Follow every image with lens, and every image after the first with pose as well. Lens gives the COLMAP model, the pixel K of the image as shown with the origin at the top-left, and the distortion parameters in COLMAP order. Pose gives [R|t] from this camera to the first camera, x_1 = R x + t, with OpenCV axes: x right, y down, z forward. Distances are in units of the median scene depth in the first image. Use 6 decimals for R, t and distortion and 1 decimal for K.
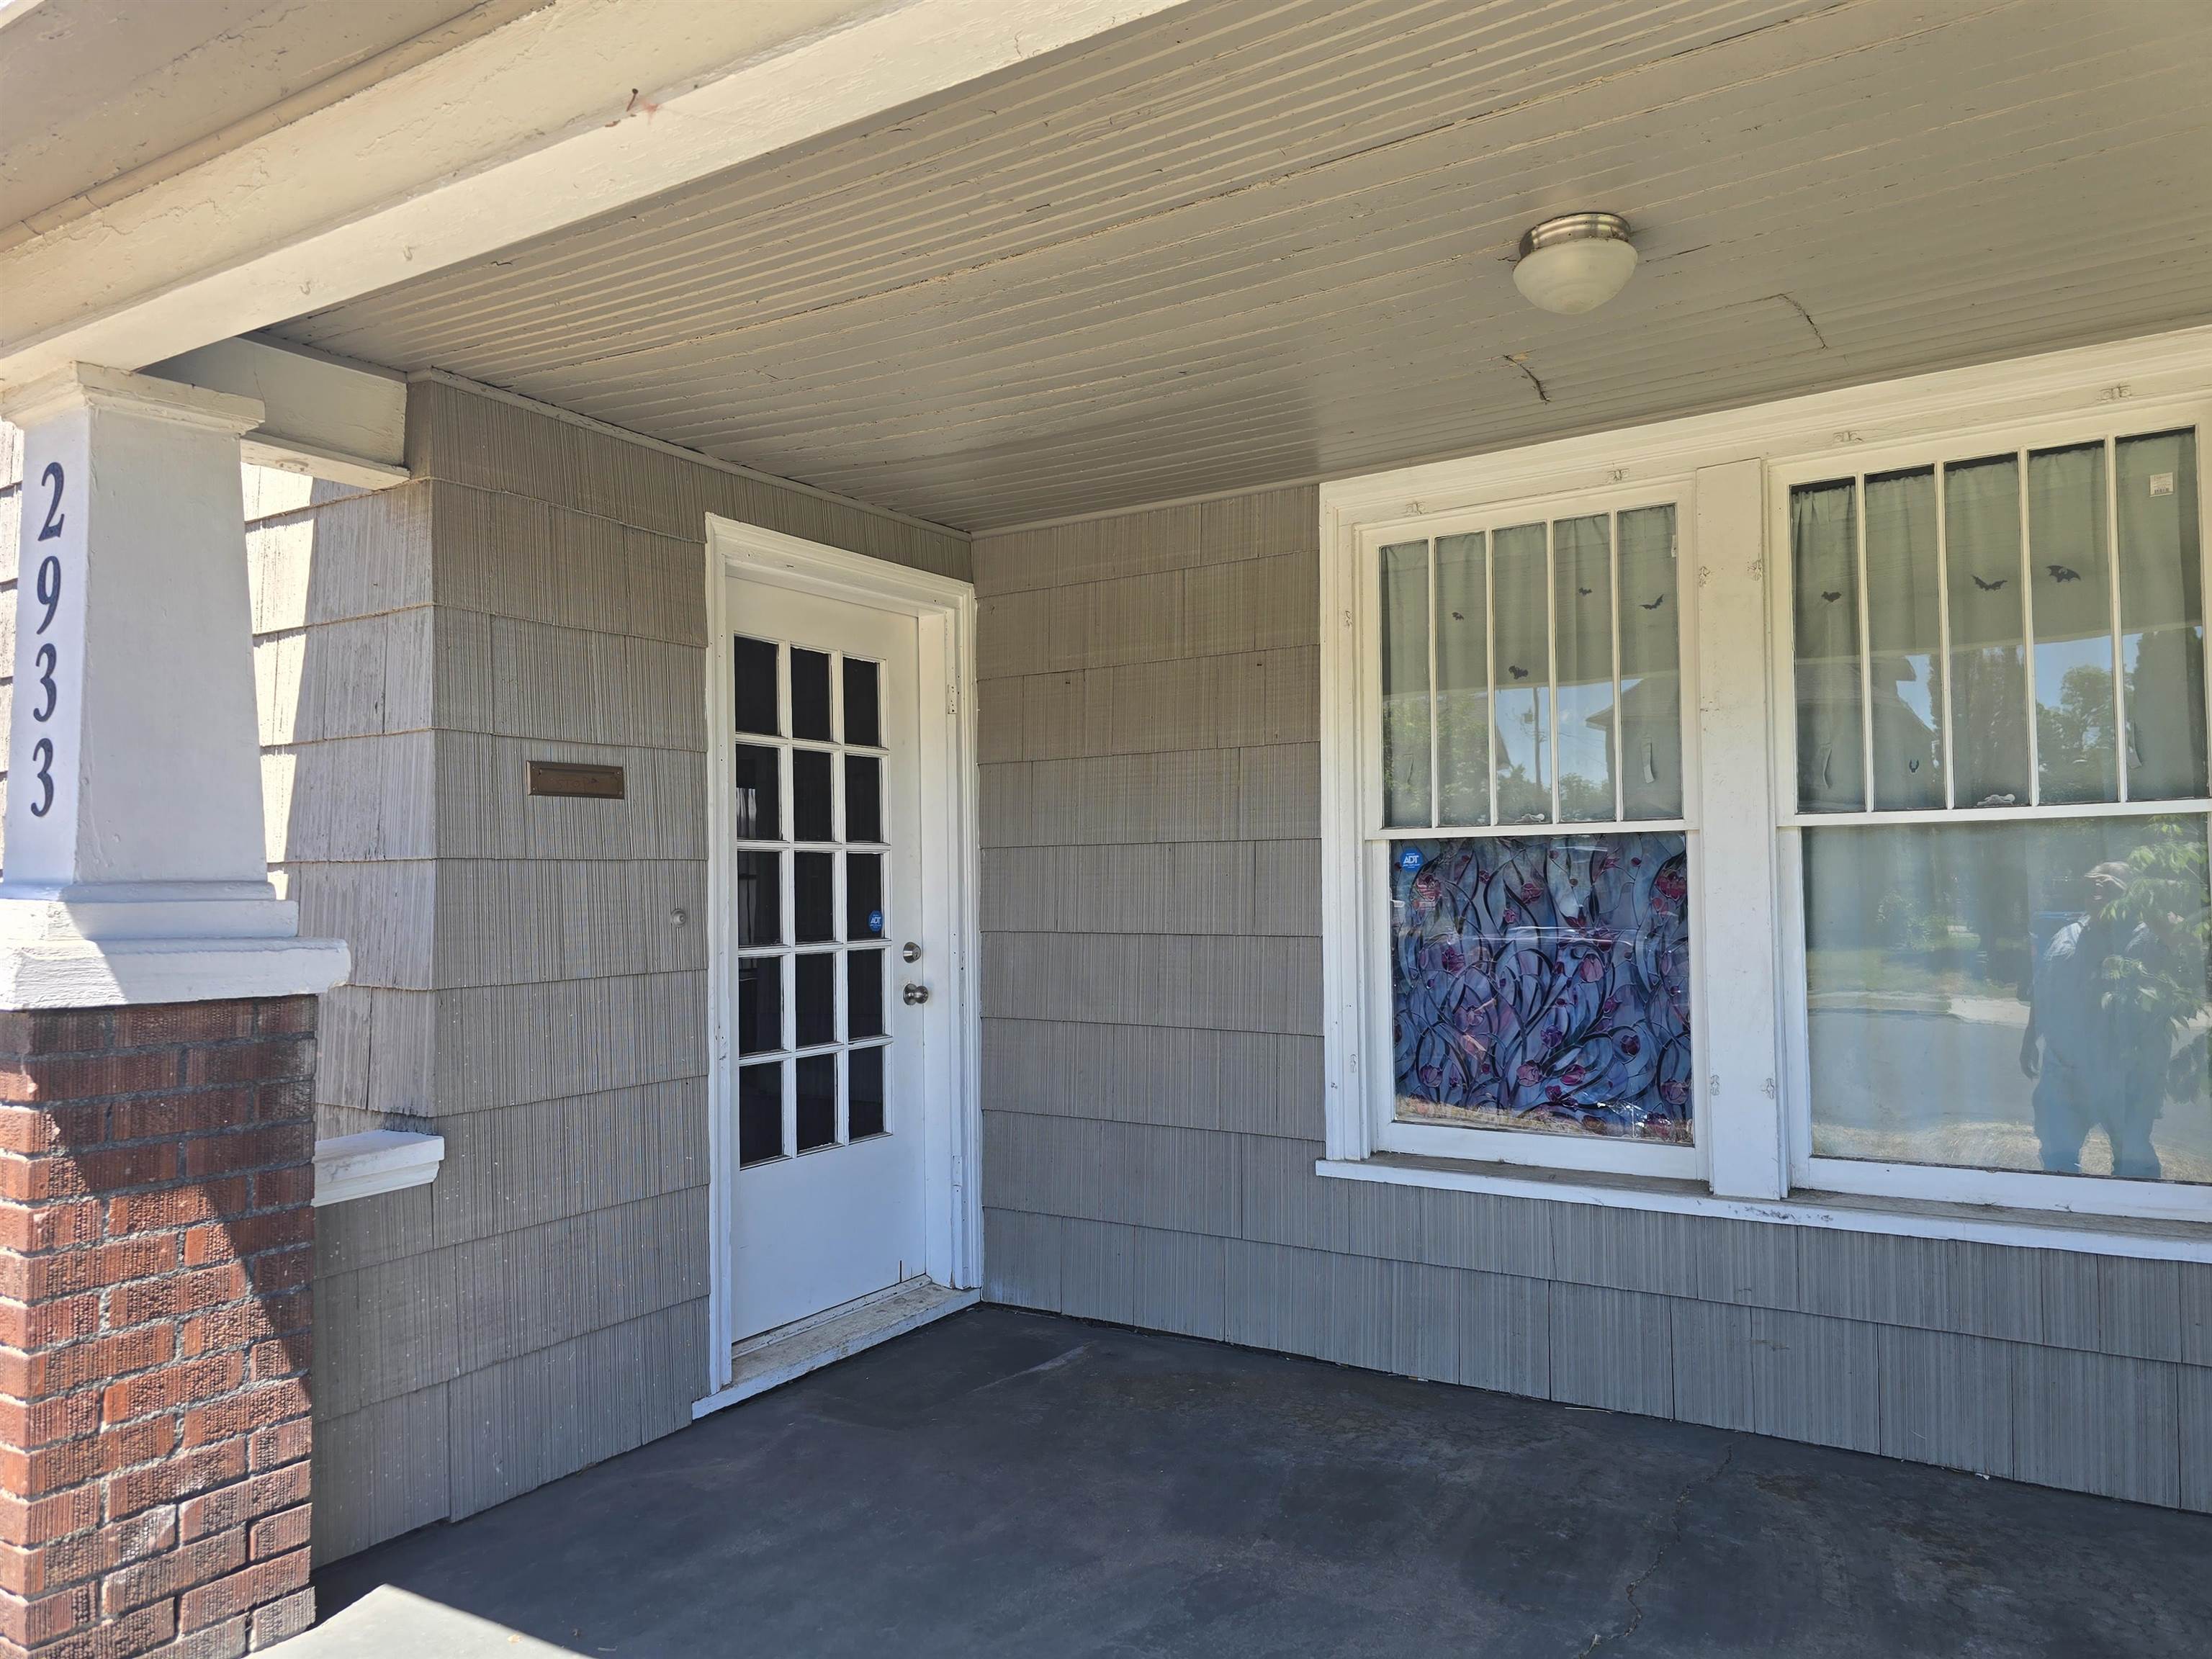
lens RADIAL K [[1472.8, 0, 1110.9], [0, 1472.8, 840.3], [0, 0, 1]] dist [0.065006, -0.075975]
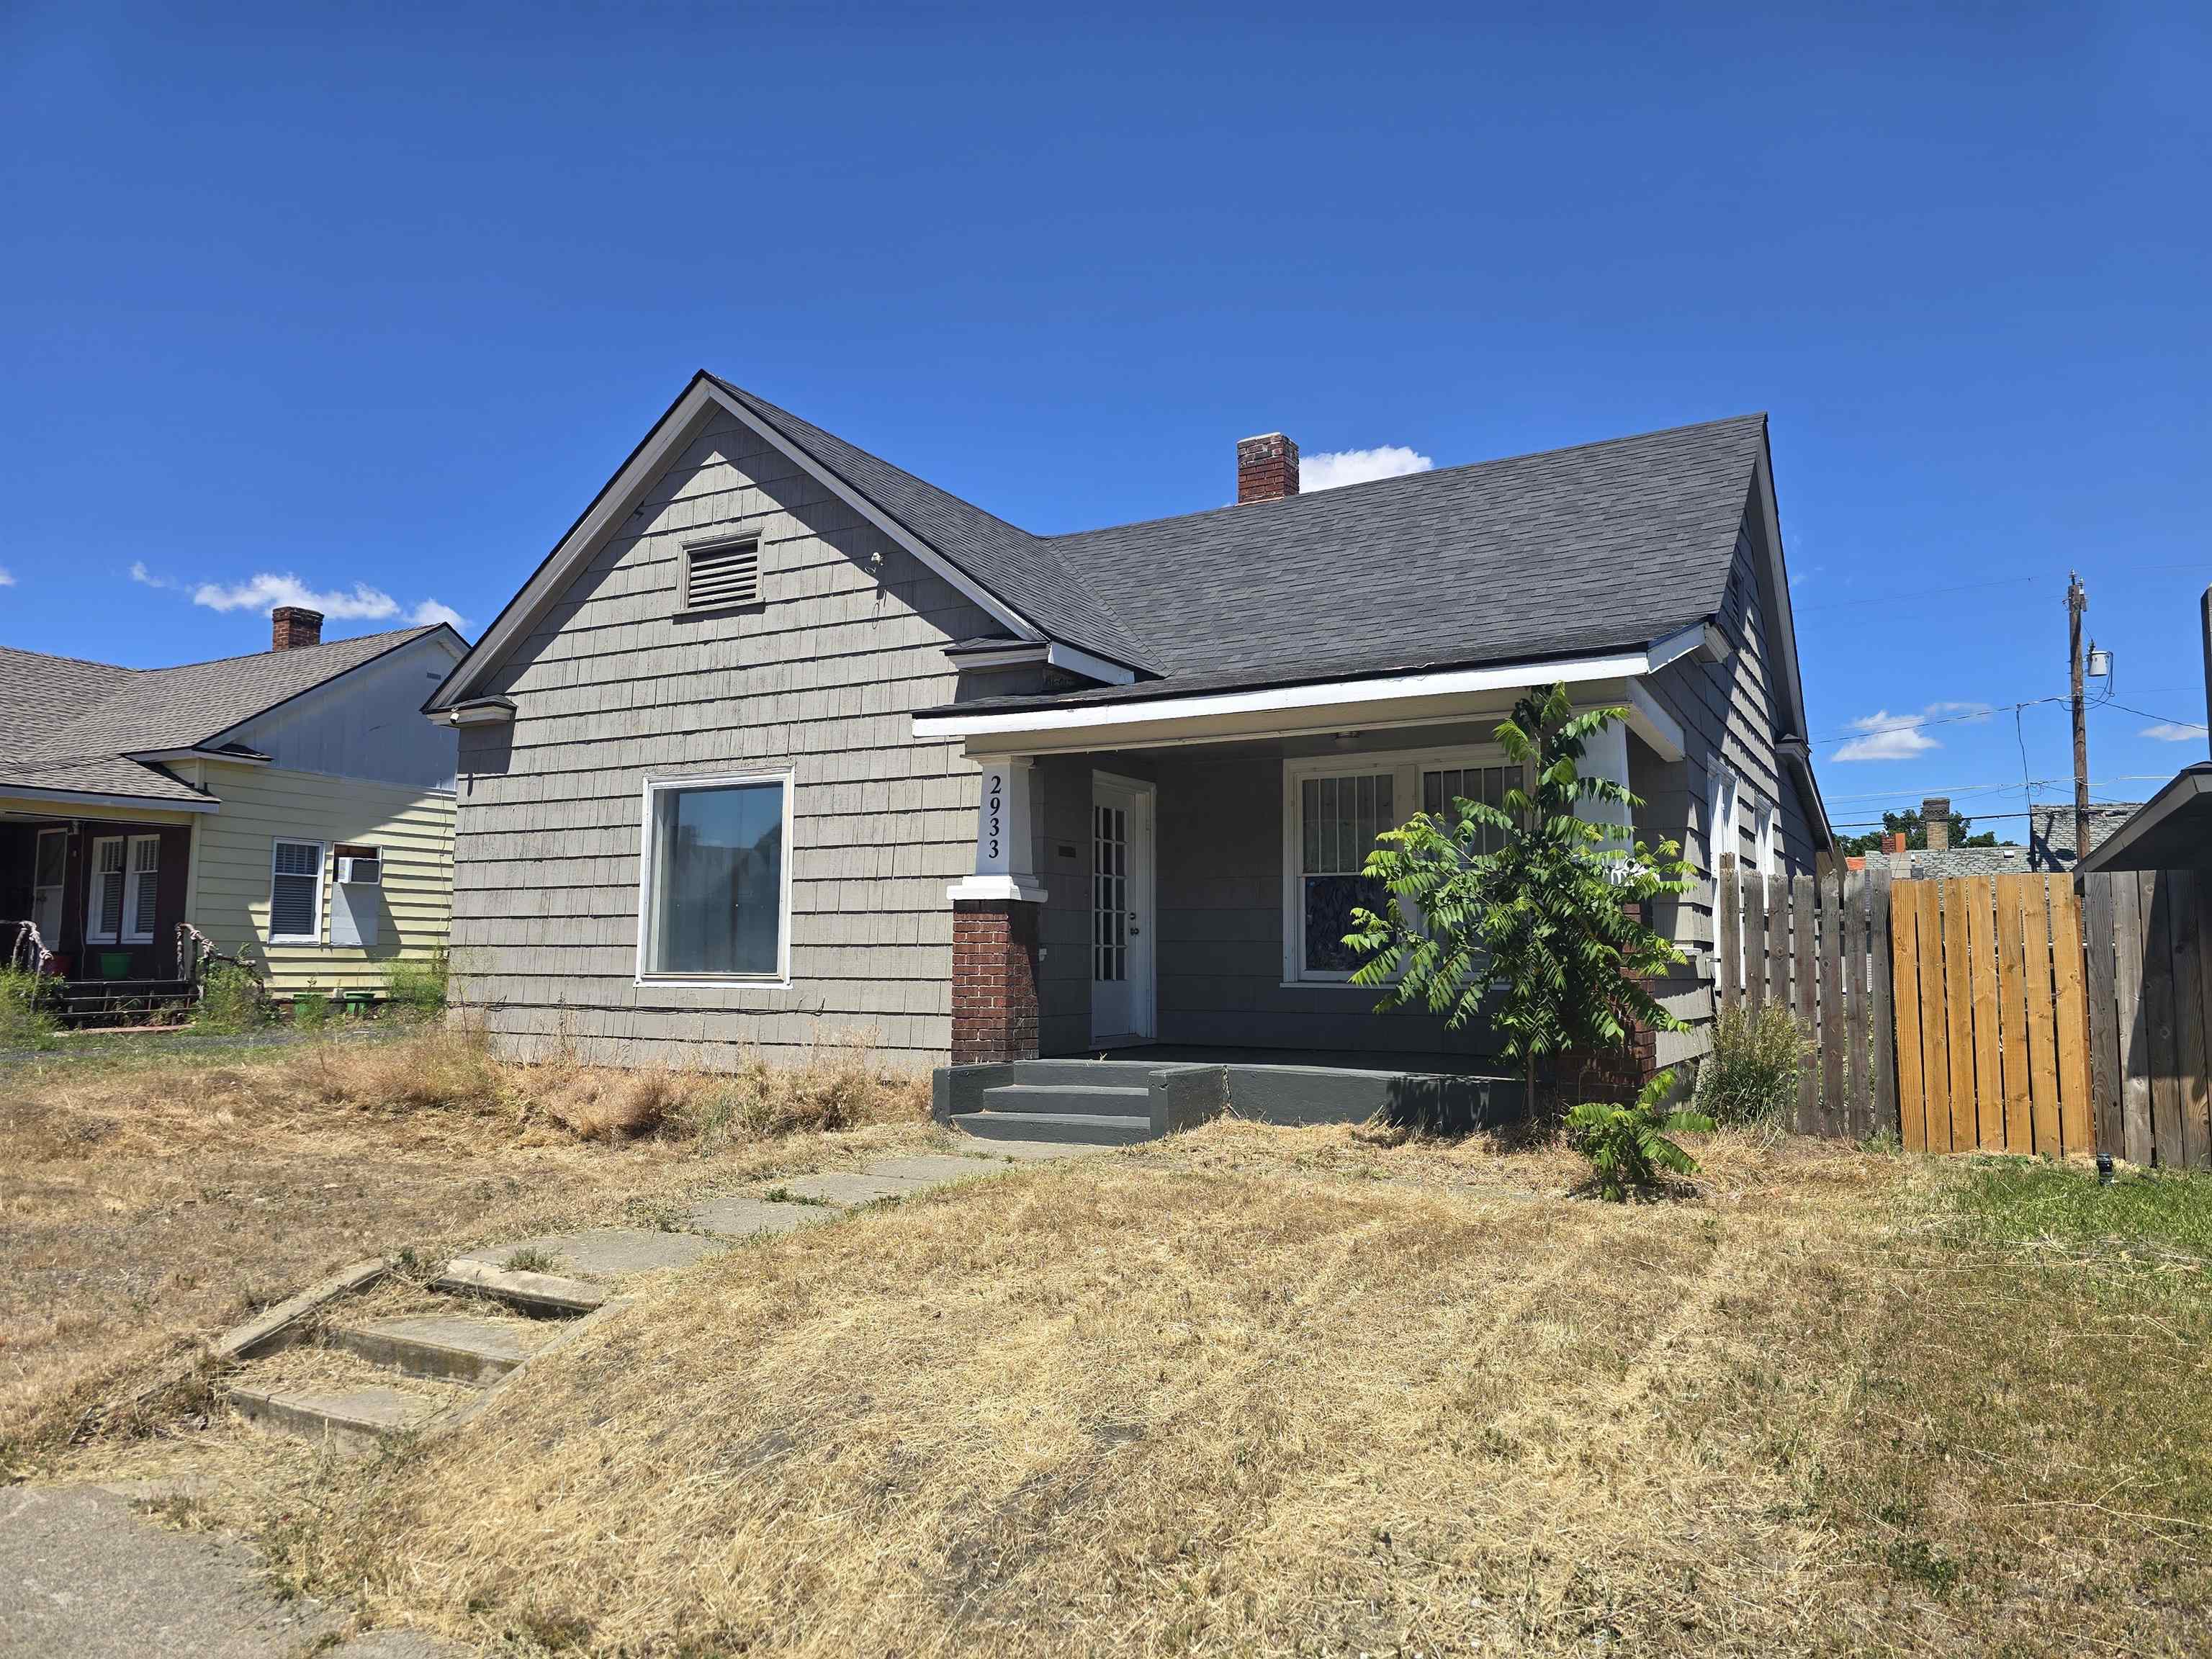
lens RADIAL K [[1472.8, 0, 1110.9], [0, 1472.8, 840.3], [0, 0, 1]] dist [0.065006, -0.075975]
pose [[0.998770, 0.021542, 0.044652, -0.367377], [-0.019015, 0.998236, -0.056250, 0.108314], [-0.045785, 0.055332, 0.997418, -2.124469]]
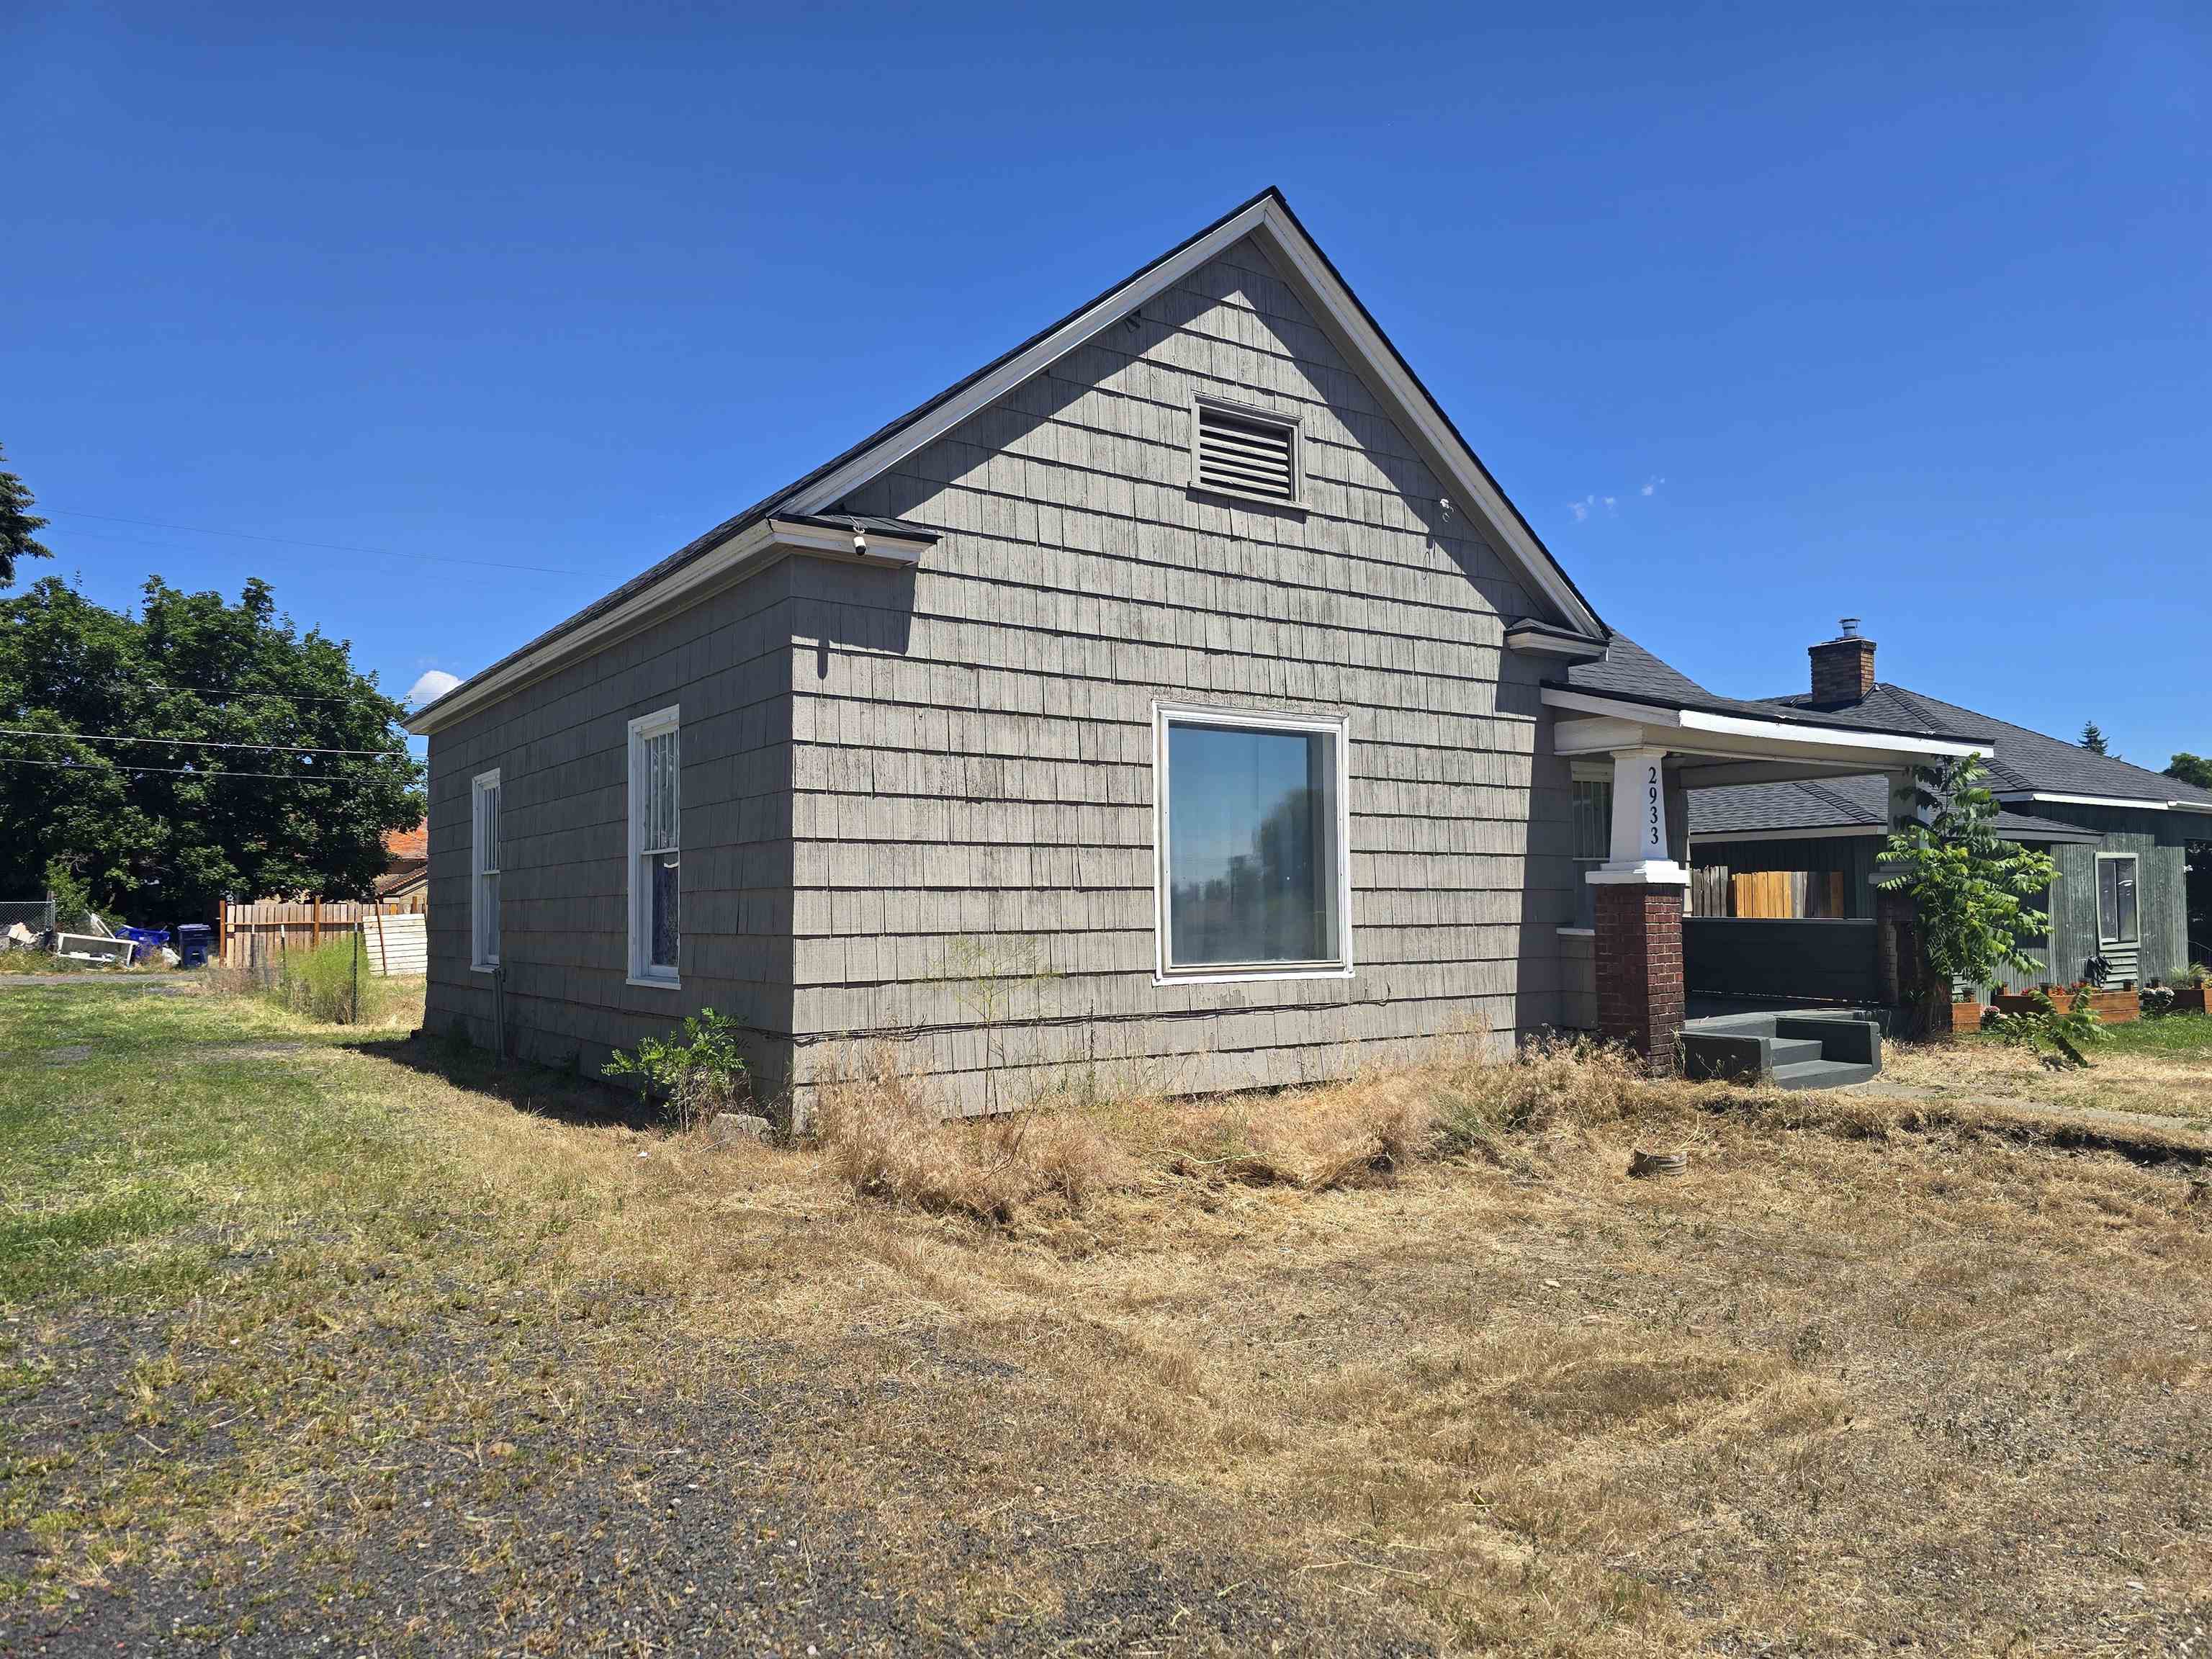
lens RADIAL K [[1470.7, 0, 1075.4], [0, 1470.7, 839.4], [0, 0, 1]] dist [0.107213, -0.126976]
pose [[0.403868, 0.048678, 0.913521, -3.681427], [-0.022863, 0.998808, -0.043115, 0.136961], [-0.914532, -0.003473, 0.404500, 0.504631]]
